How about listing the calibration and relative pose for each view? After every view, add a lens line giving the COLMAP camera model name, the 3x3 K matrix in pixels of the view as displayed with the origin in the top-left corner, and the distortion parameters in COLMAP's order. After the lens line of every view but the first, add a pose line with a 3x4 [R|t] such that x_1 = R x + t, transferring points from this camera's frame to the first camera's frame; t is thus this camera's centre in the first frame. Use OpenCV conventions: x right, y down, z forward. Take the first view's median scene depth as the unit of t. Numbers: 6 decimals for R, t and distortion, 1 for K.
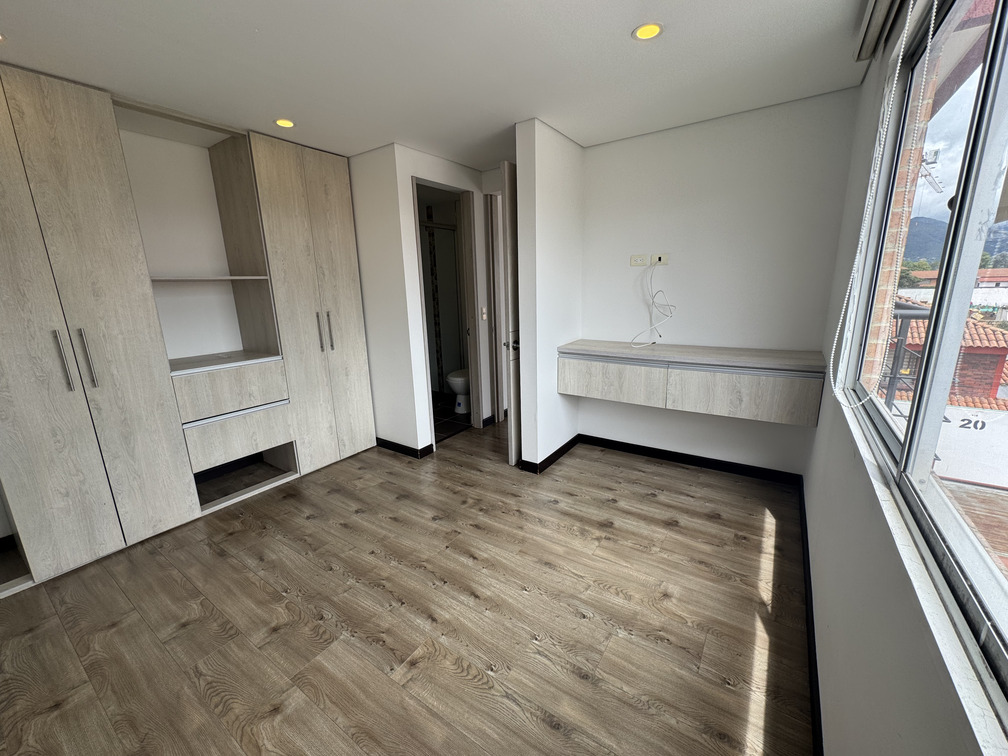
lens RADIAL K [[402.6, 0, 501.6], [0, 402.6, 378.8], [0, 0, 1]] dist [-0.005032, 0.001214]
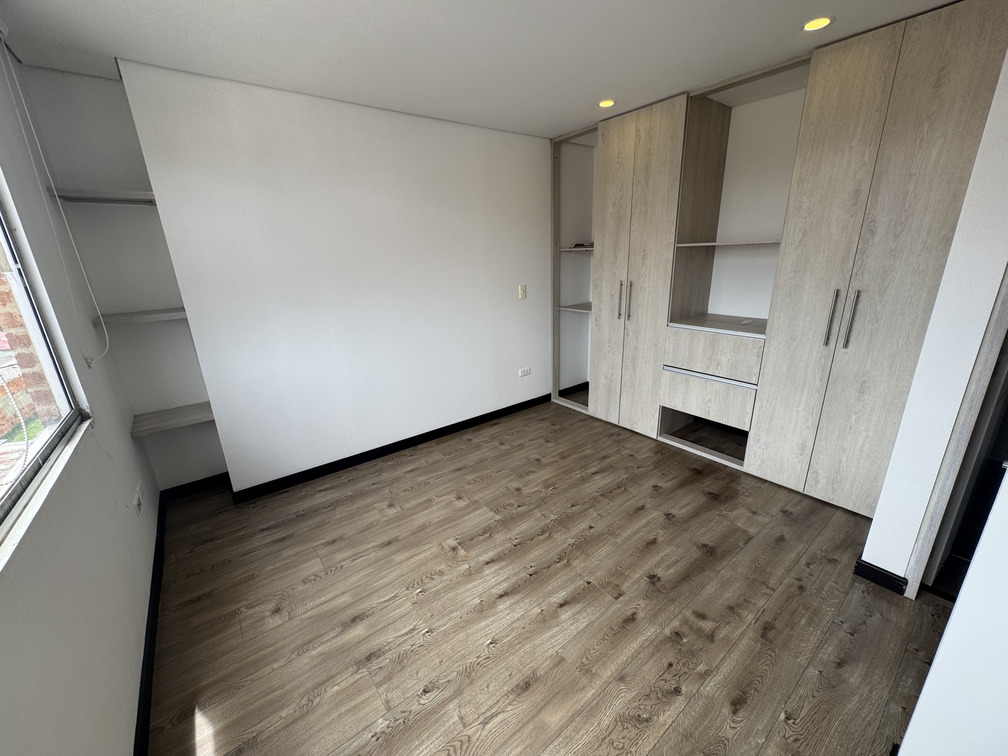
lens RADIAL K [[402.6, 0, 505.9], [0, 402.6, 379.6], [0, 0, 1]] dist [-0.005032, 0.001214]
pose [[-0.303337, 0.320340, -0.897424, 0.605304], [-0.174436, 0.907215, 0.382796, -0.294599], [0.936781, 0.272659, -0.219313, 1.016878]]
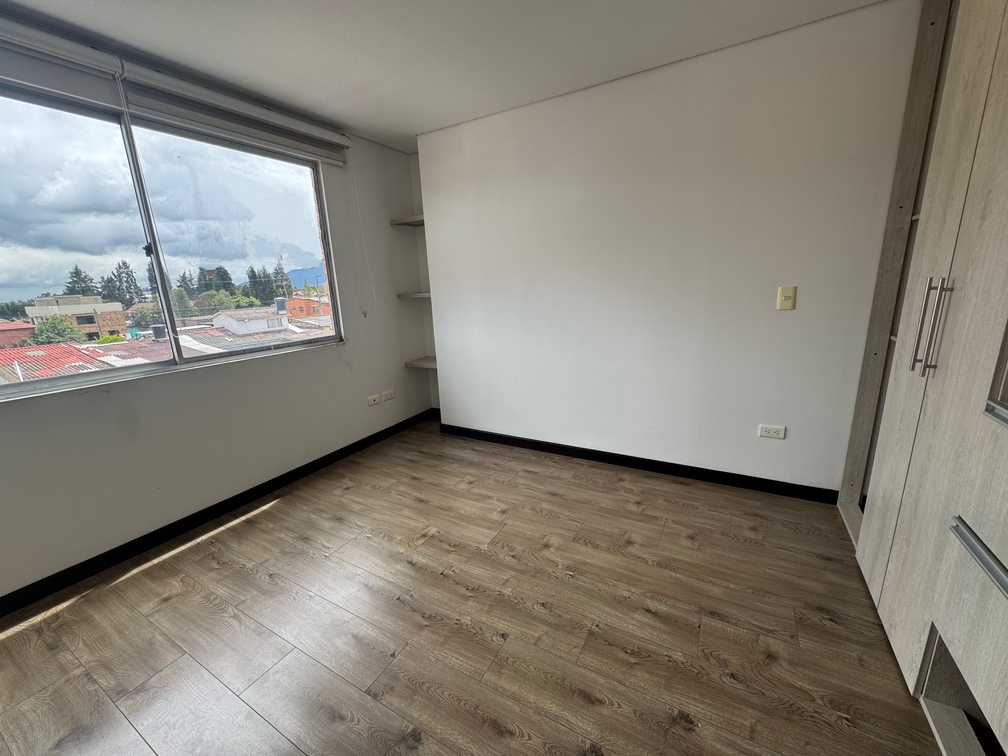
lens RADIAL K [[402.6, 0, 501.0], [0, 402.6, 379.4], [0, 0, 1]] dist [-0.005032, 0.001214]
pose [[-0.994453, 0.085804, -0.060833, -0.346520], [0.049587, 0.892522, 0.448269, -0.298233], [0.092758, 0.442766, -0.891827, 1.571352]]
